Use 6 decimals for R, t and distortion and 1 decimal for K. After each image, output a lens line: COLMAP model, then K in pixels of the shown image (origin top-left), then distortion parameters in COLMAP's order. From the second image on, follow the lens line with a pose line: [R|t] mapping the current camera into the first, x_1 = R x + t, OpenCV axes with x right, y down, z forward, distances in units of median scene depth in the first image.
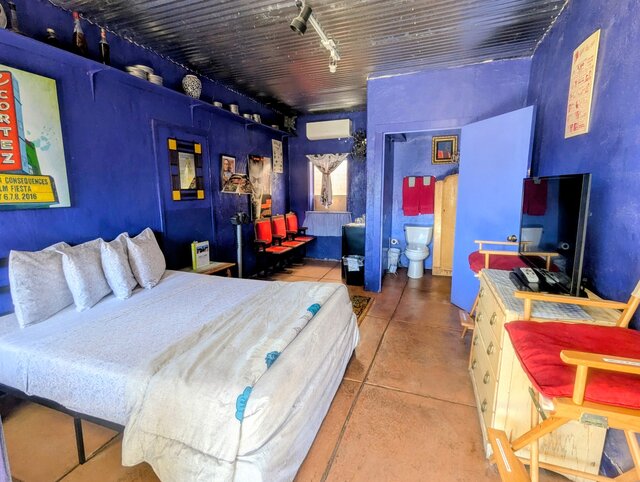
lens RADIAL K [[306.0, 0, 321.0], [0, 306.0, 238.8], [0, 0, 1]] dist [0.002741, 0.001270]
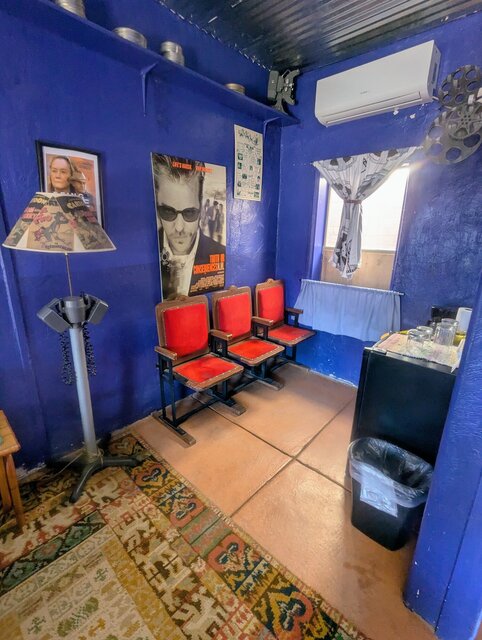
lens RADIAL K [[306.0, 0, 237.5], [0, 306.0, 310.5], [0, 0, 1]] dist [0.002741, 0.001270]
pose [[0.919707, 0.123624, -0.372634, 0.051578], [-0.084381, 0.989193, 0.119908, -0.098008], [0.383431, -0.078837, 0.920199, 0.530360]]
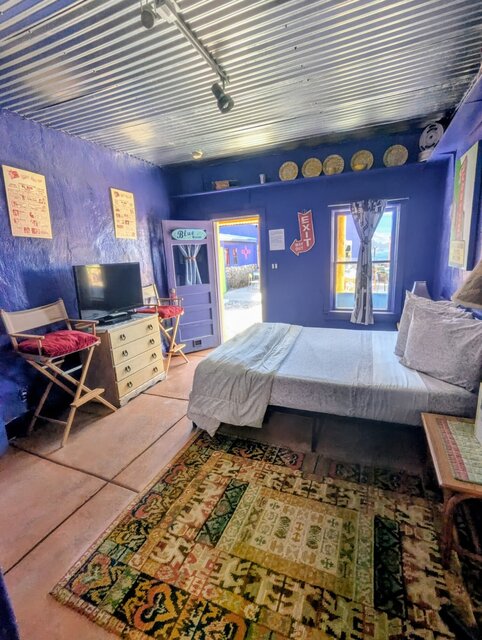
lens RADIAL K [[306.0, 0, 241.8], [0, 306.0, 319.2], [0, 0, 1]] dist [0.002741, 0.001270]
pose [[-0.997290, 0.054298, 0.049652, -0.072865], [0.068572, 0.930558, 0.359666, -0.163637], [-0.026675, 0.362095, -0.931759, 0.905638]]
